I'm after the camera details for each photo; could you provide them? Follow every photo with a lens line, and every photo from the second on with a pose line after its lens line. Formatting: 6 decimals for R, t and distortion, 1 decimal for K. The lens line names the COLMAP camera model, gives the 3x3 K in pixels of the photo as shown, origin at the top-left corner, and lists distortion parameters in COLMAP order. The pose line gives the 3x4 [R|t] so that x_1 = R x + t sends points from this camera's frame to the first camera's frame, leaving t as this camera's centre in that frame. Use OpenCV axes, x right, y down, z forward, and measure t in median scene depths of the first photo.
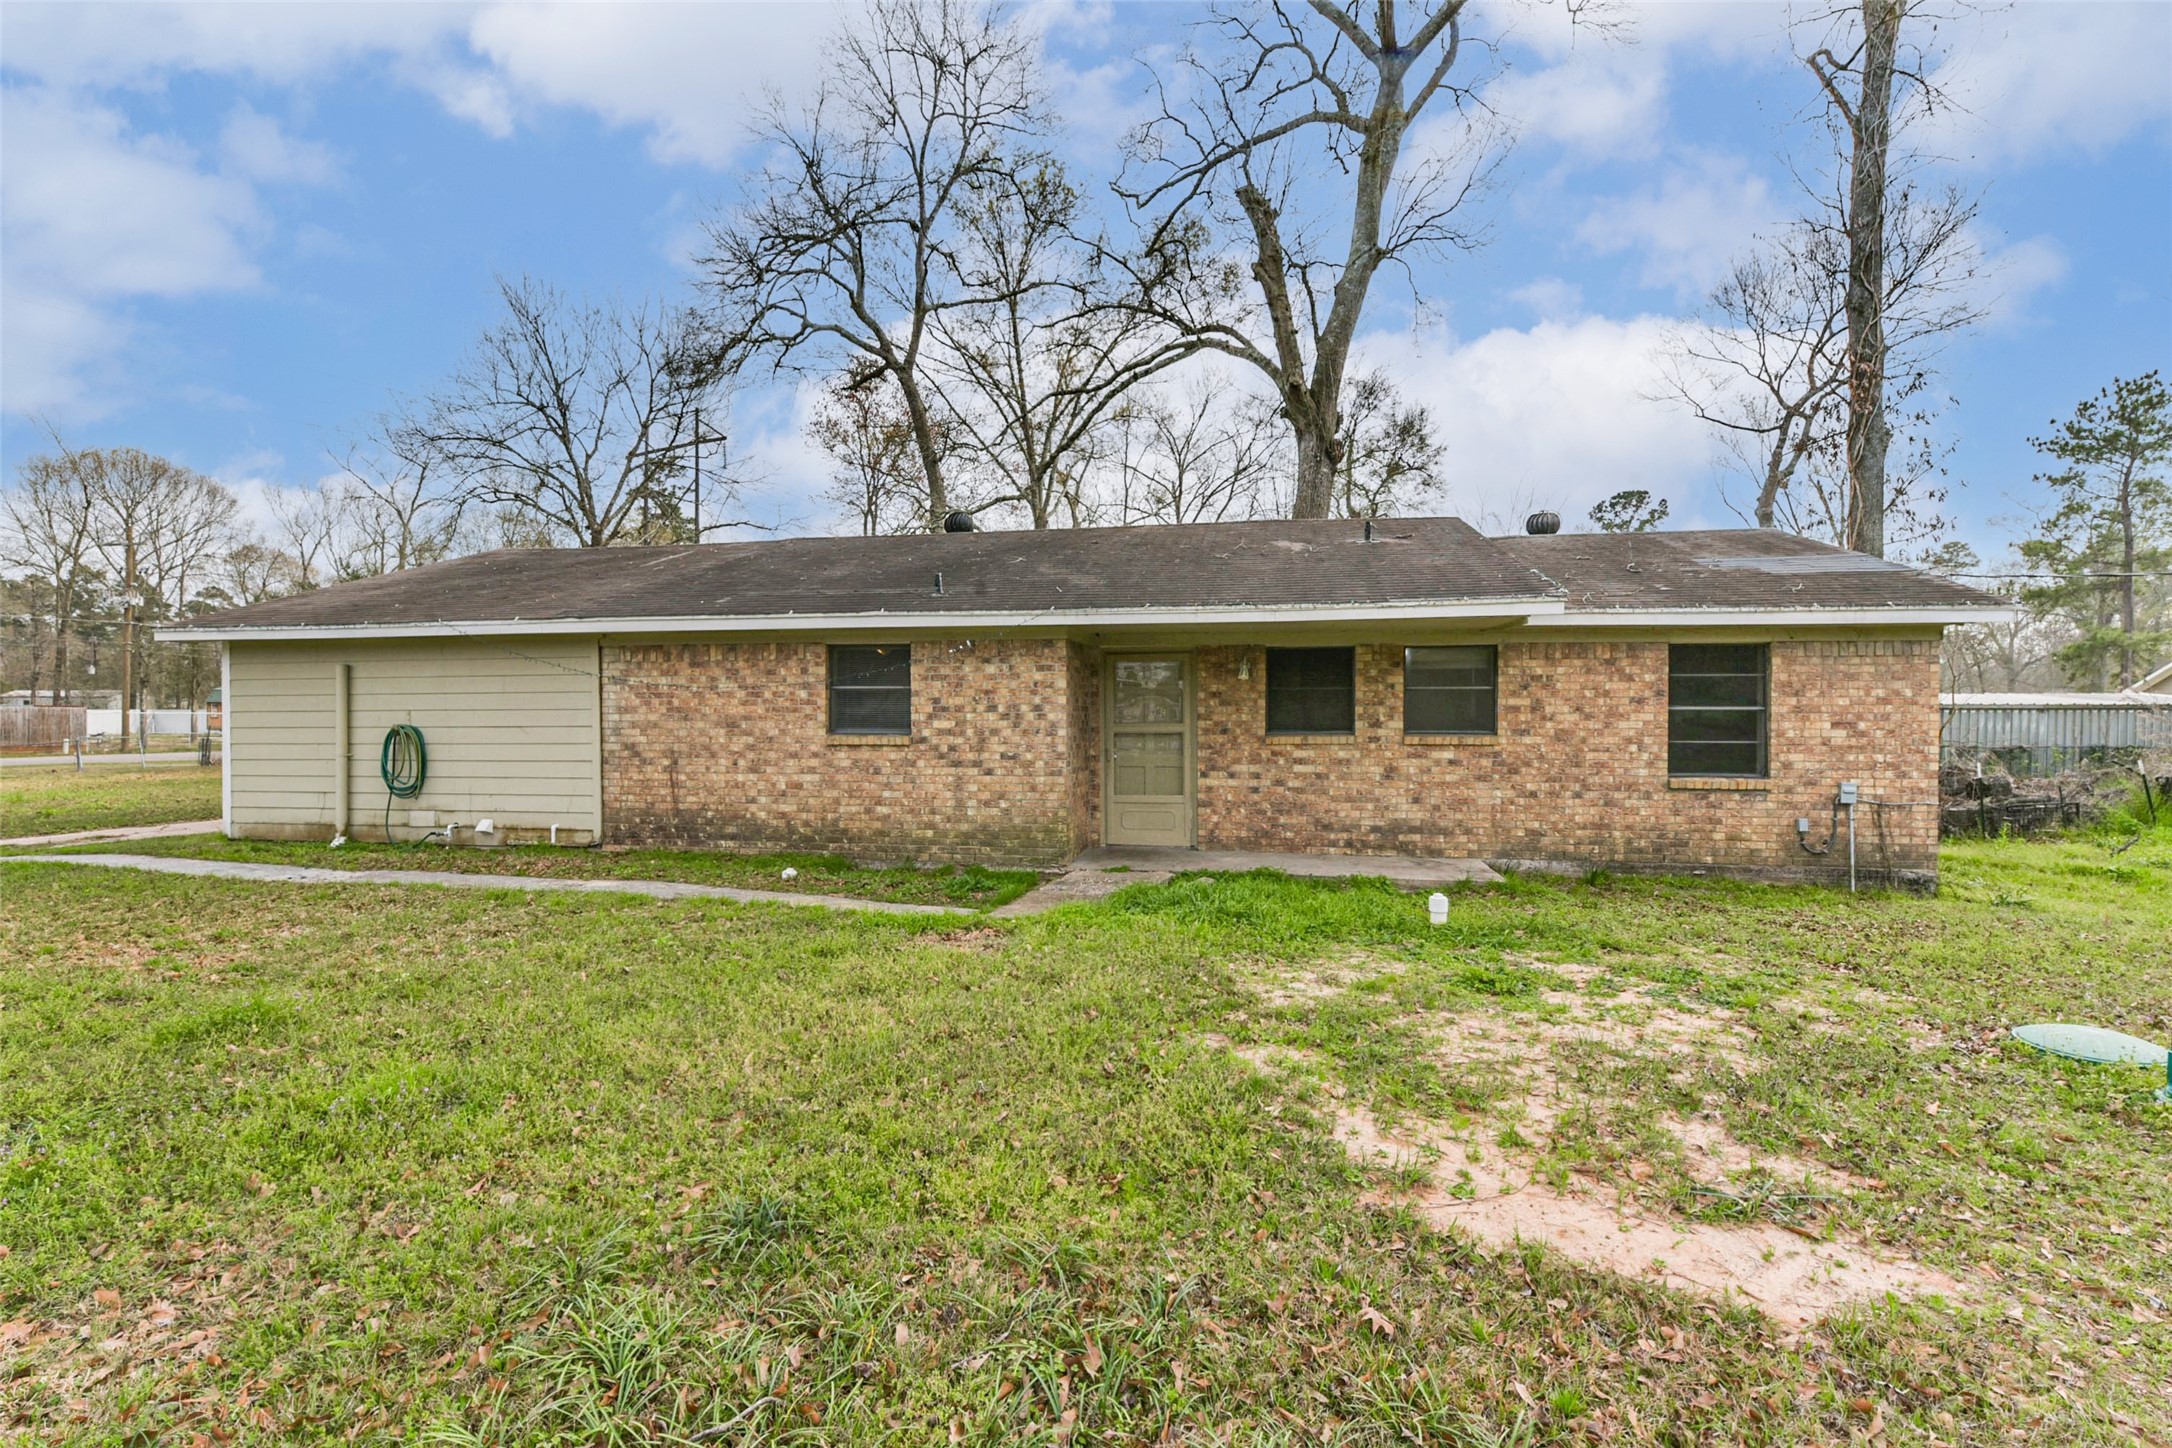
lens RADIAL K [[999.9, 0, 1086.0], [0, 999.9, 724.0], [0, 0, 1]] dist [-0.022843, -0.000170]
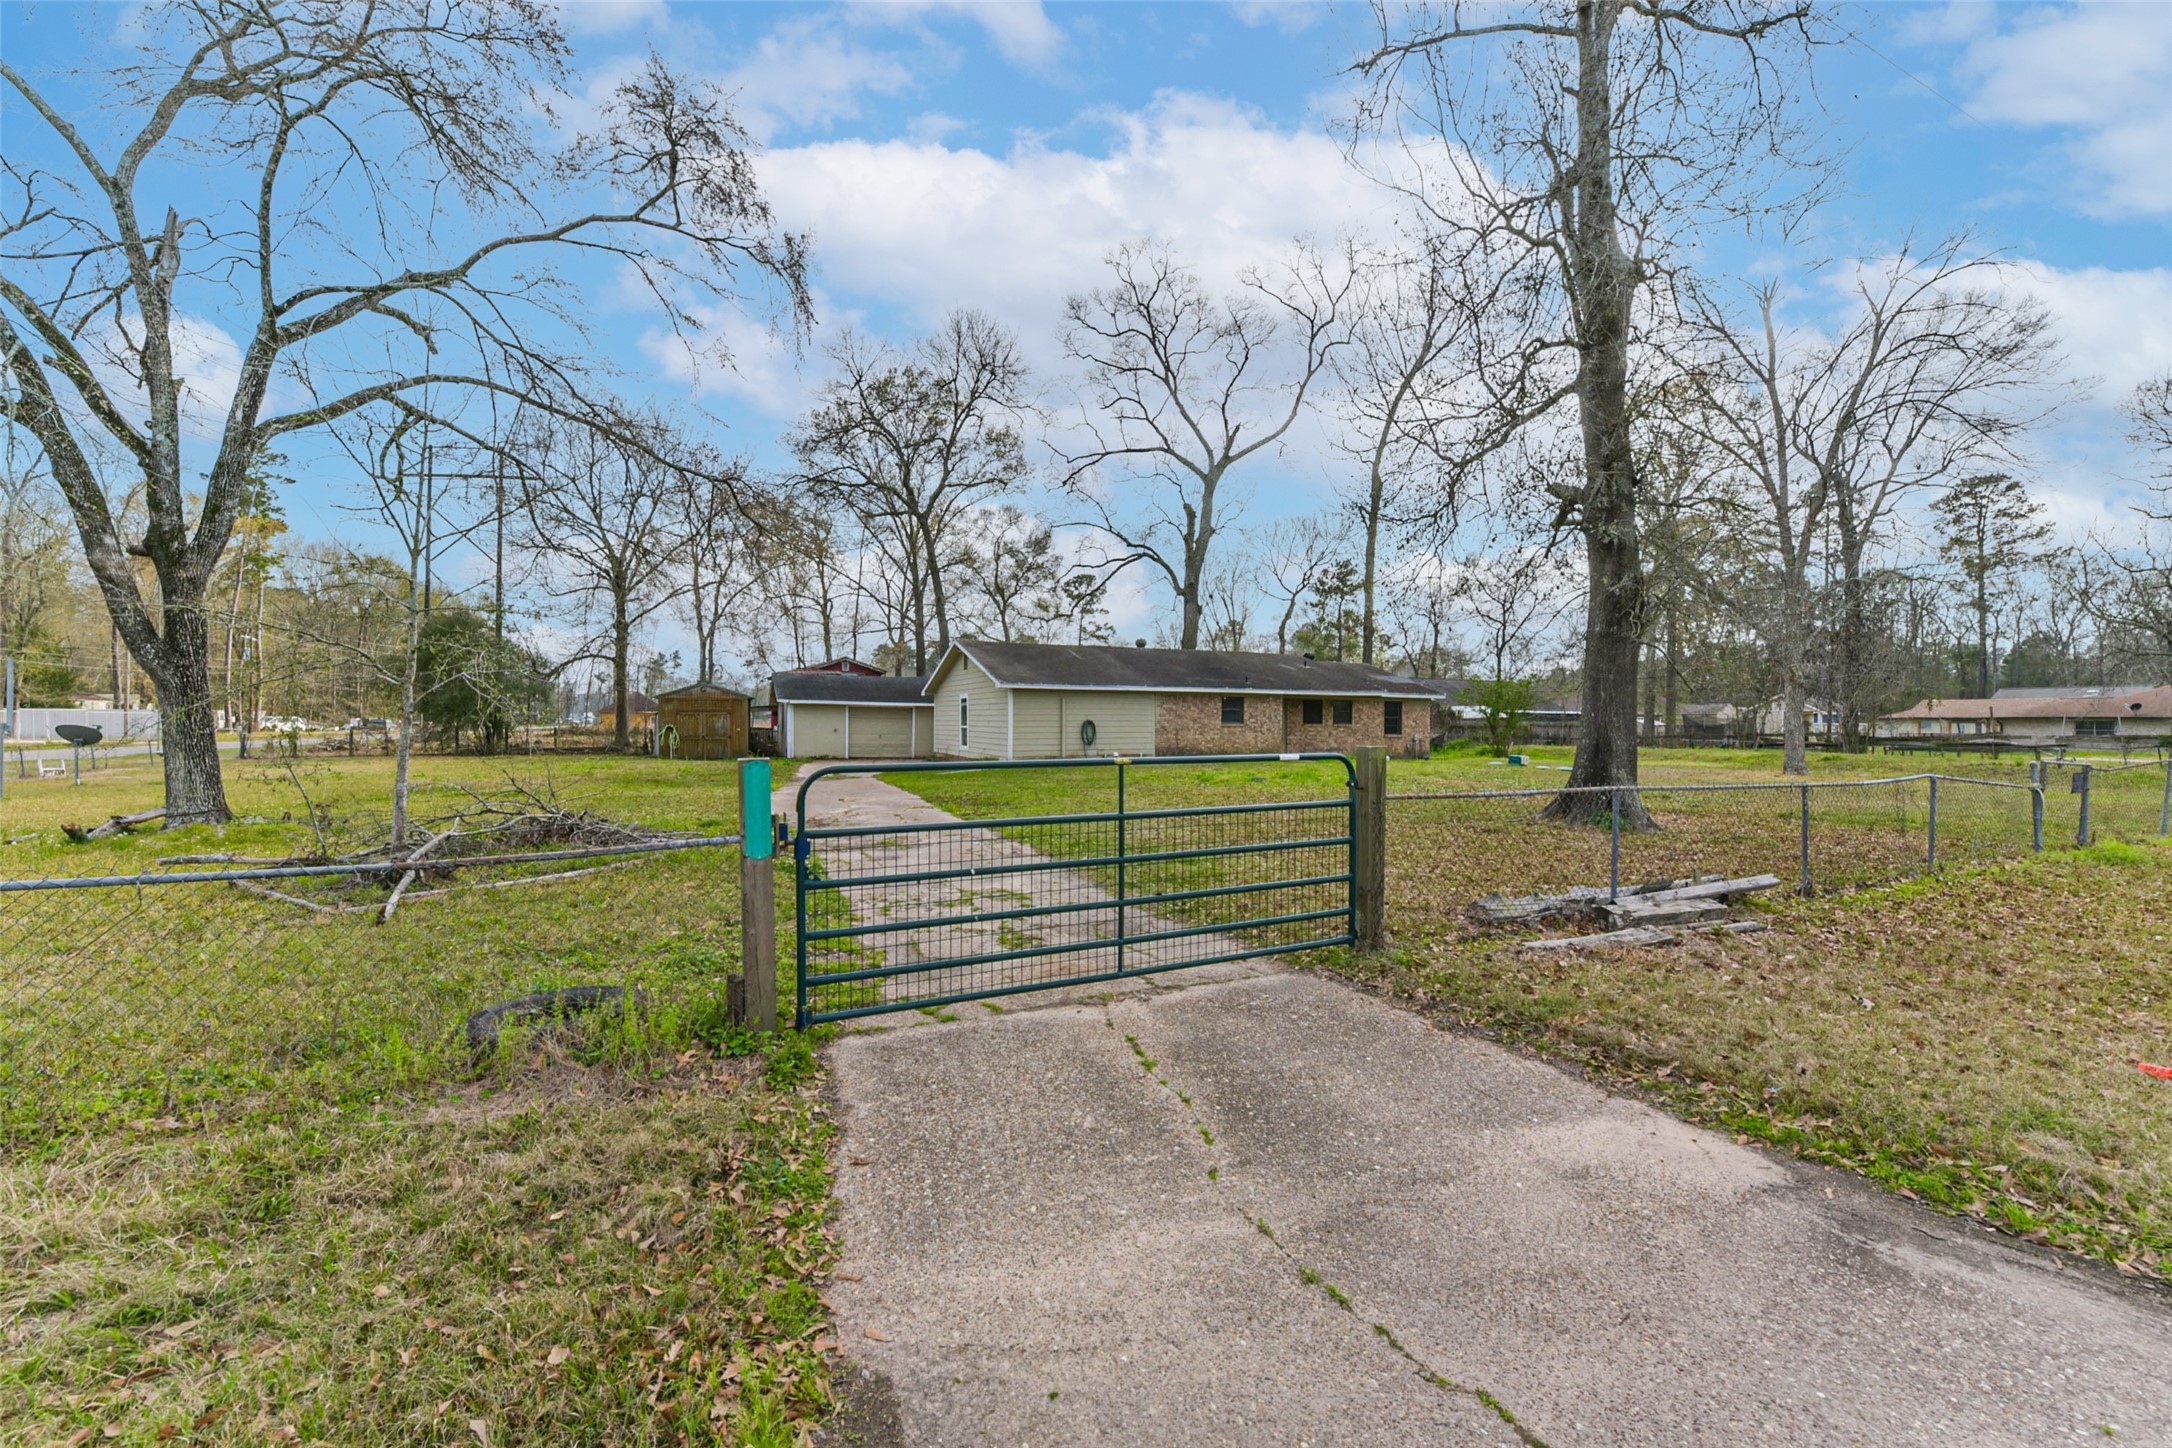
lens RADIAL K [[835.8, 0, 1086.0], [0, 835.8, 724.0], [0, 0, 1]] dist [-0.000157, -0.000107]
pose [[0.829555, 0.003412, 0.558415, -2.145626], [-0.003430, 0.999994, -0.001015, 0.016903], [-0.558415, -0.001073, 0.829561, -1.052104]]
